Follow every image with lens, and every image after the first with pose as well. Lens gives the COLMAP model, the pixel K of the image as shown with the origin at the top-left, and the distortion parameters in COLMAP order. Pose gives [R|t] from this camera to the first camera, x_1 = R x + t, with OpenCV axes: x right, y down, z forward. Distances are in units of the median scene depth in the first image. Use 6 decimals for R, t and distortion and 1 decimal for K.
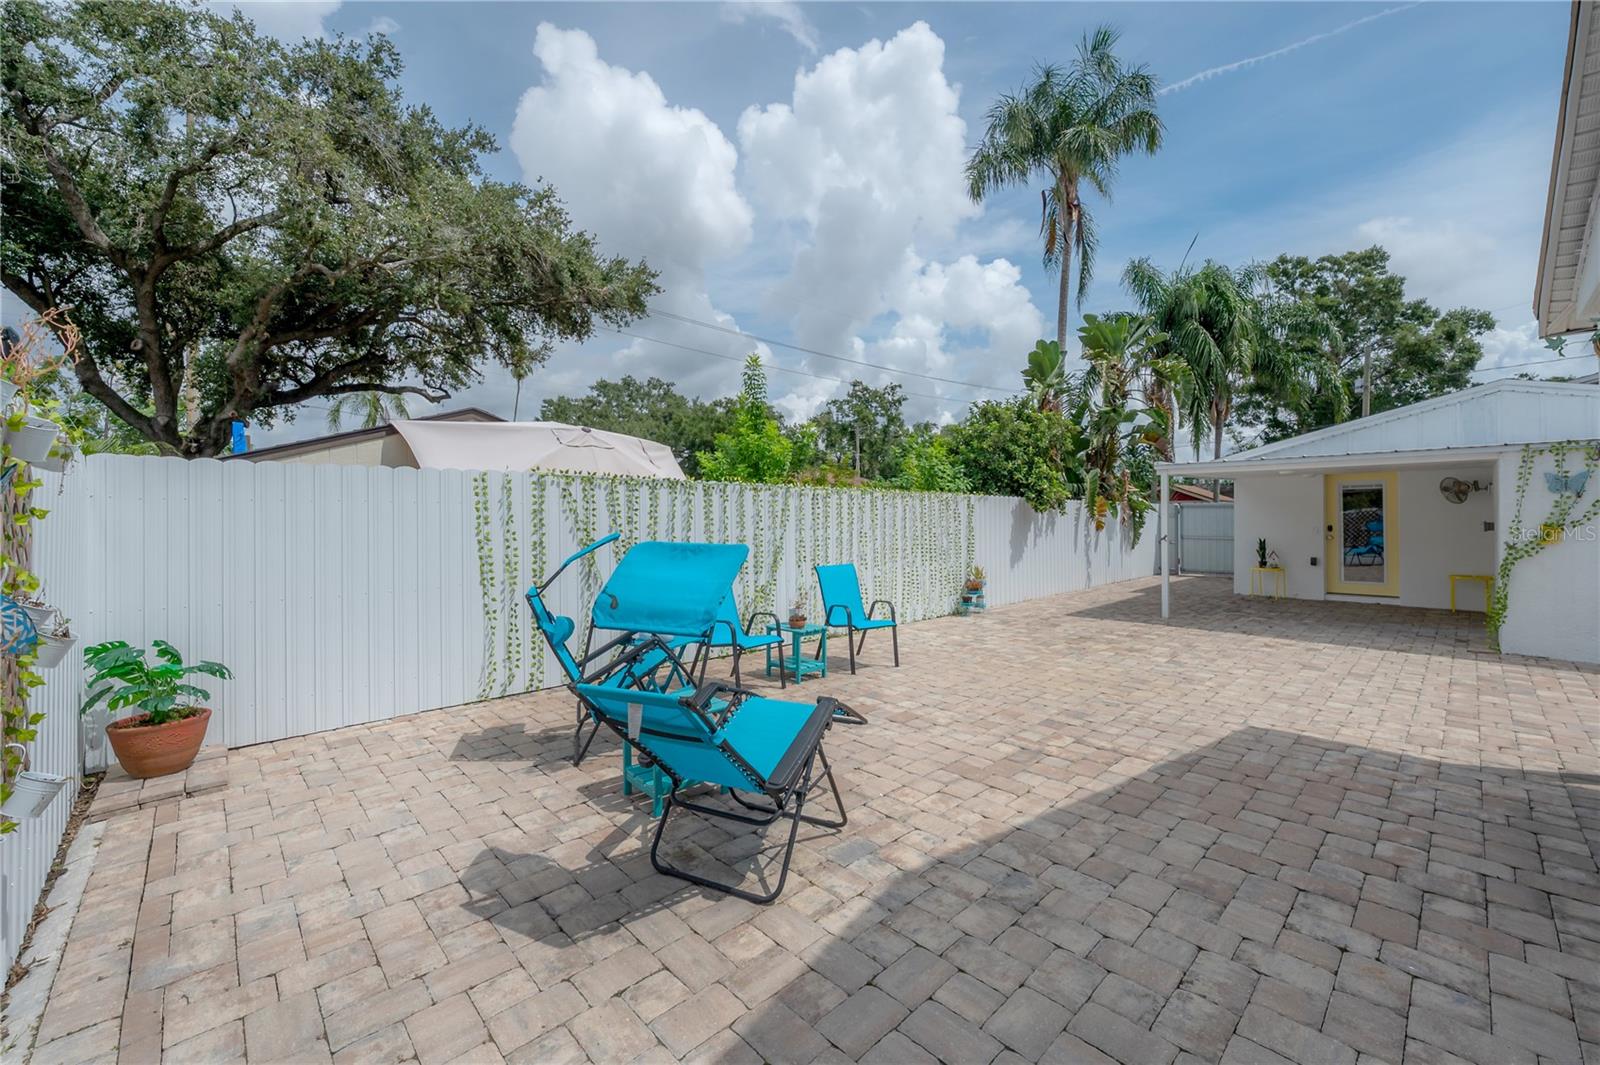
lens RADIAL K [[611.0, 0, 819.1], [0, 611.0, 524.5], [0, 0, 1]] dist [0.001882, 0.000274]
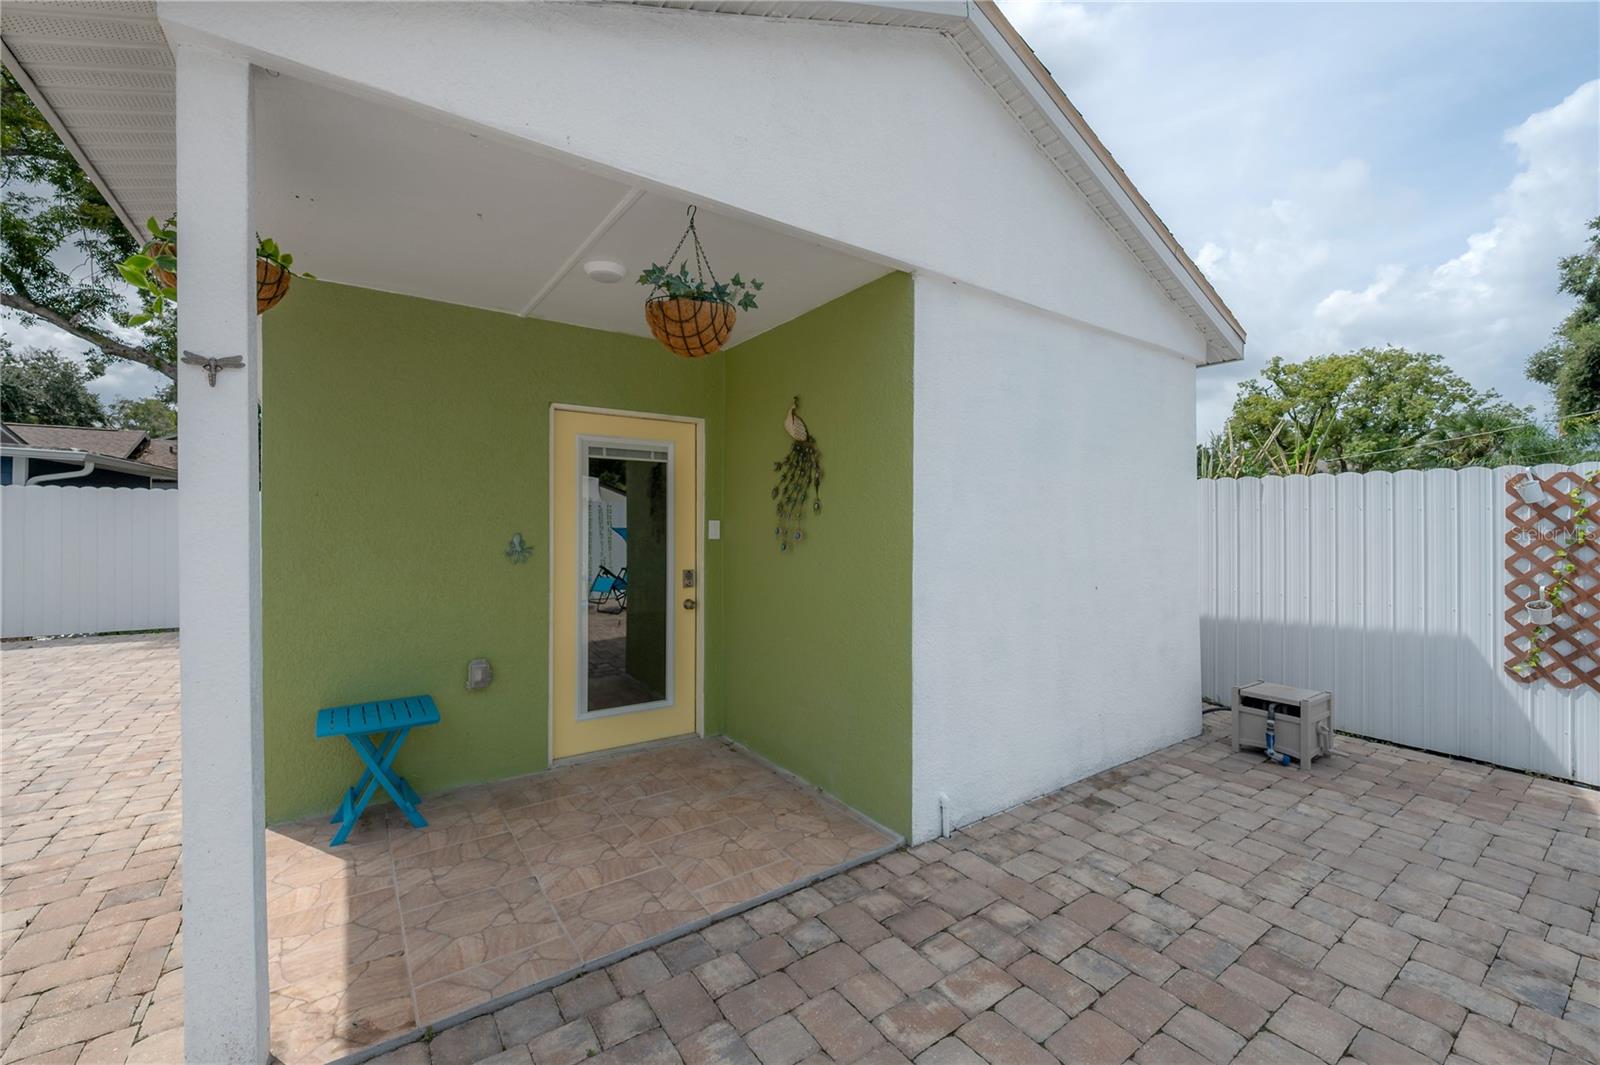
lens RADIAL K [[627.4, 0, 774.7], [0, 627.4, 513.8], [0, 0, 1]] dist [-0.002768, -0.000507]
pose [[-0.984075, -0.000591, 0.177755, 0.942649], [-0.003150, 0.999895, -0.014118, -0.021199], [-0.177728, -0.014454, -0.983973, 1.607907]]
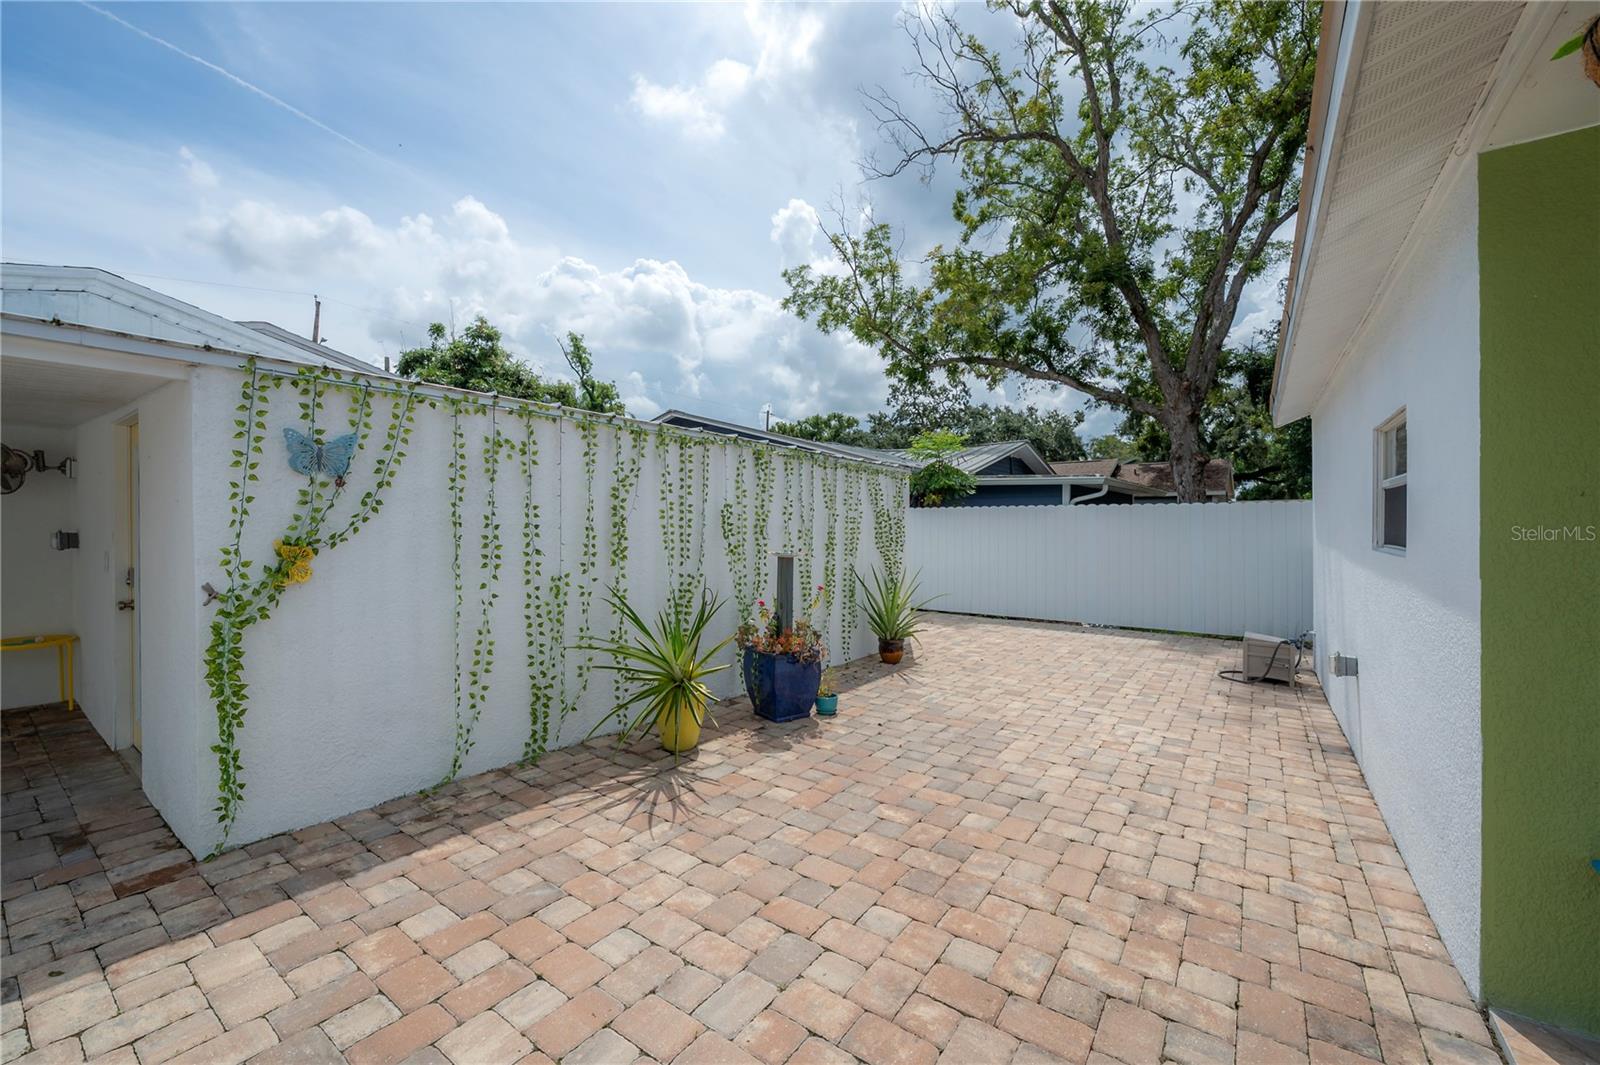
lens RADIAL K [[633.1, 0, 839.7], [0, 633.1, 527.6], [0, 0, 1]] dist [-0.006821, -0.000047]
pose [[-0.209420, 0.002535, 0.977822, 1.423398], [-0.004239, 0.999985, -0.003501, -0.027154], [-0.977816, -0.004878, -0.209407, 1.562030]]
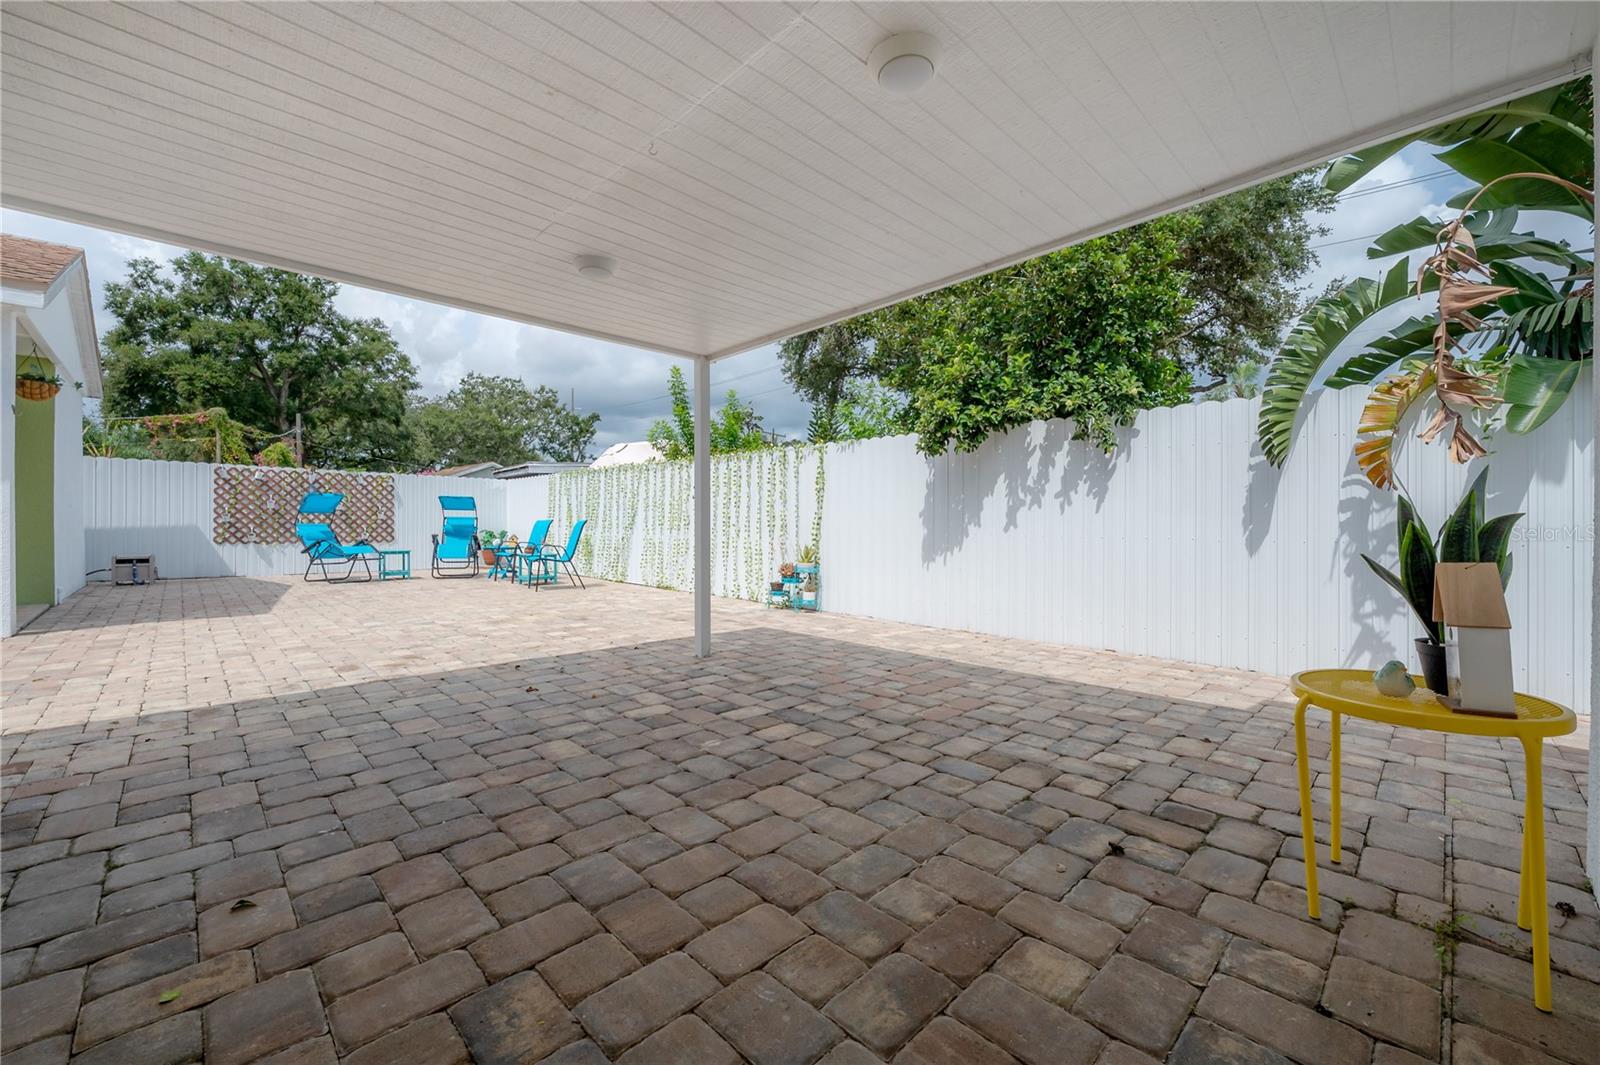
lens RADIAL K [[653.0, 0, 856.5], [0, 653.0, 537.1], [0, 0, 1]] dist [-0.002907, -0.000455]
pose [[0.036631, 0.025790, -0.998996, 3.354753], [-0.009479, 0.999631, 0.025459, 0.134126], [0.999284, 0.008537, 0.036862, 3.437966]]
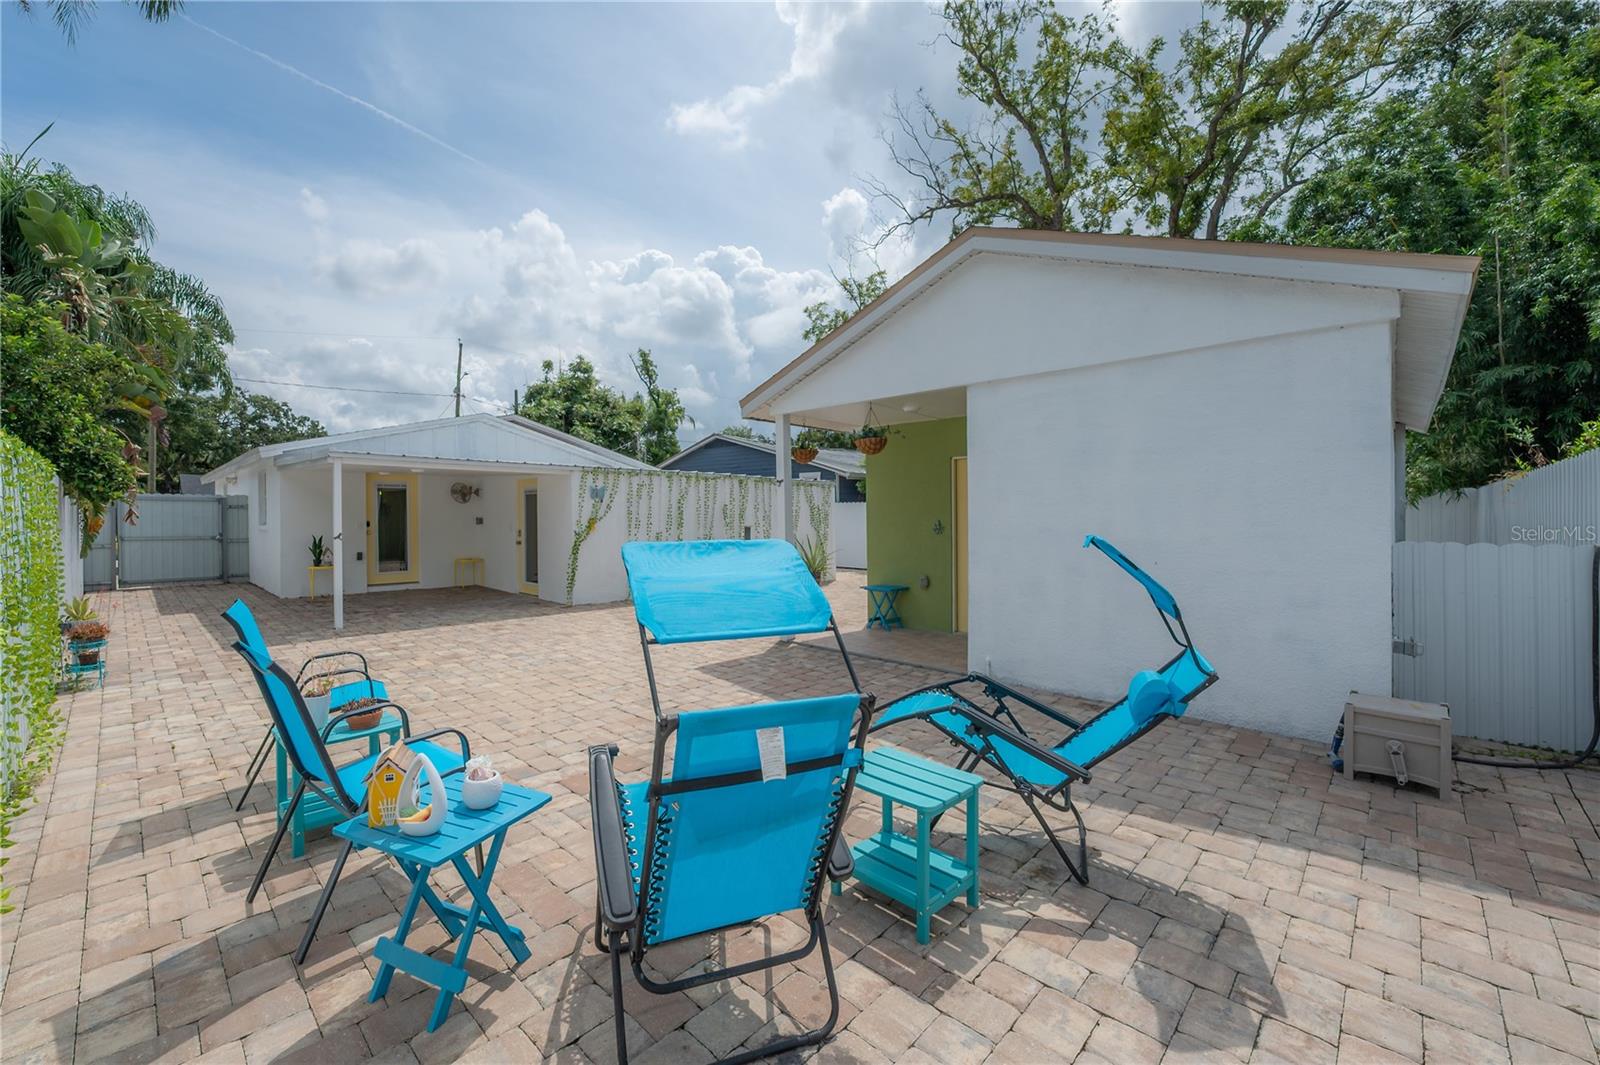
lens RADIAL K [[645.1, 0, 756.8], [0, 645.1, 518.3], [0, 0, 1]] dist [0.014277, -0.000367]
pose [[0.005595, 0.000275, 0.999984, -1.070046], [0.001466, 0.999999, -0.000283, -0.007216], [-0.999983, 0.001468, 0.005595, 1.253886]]
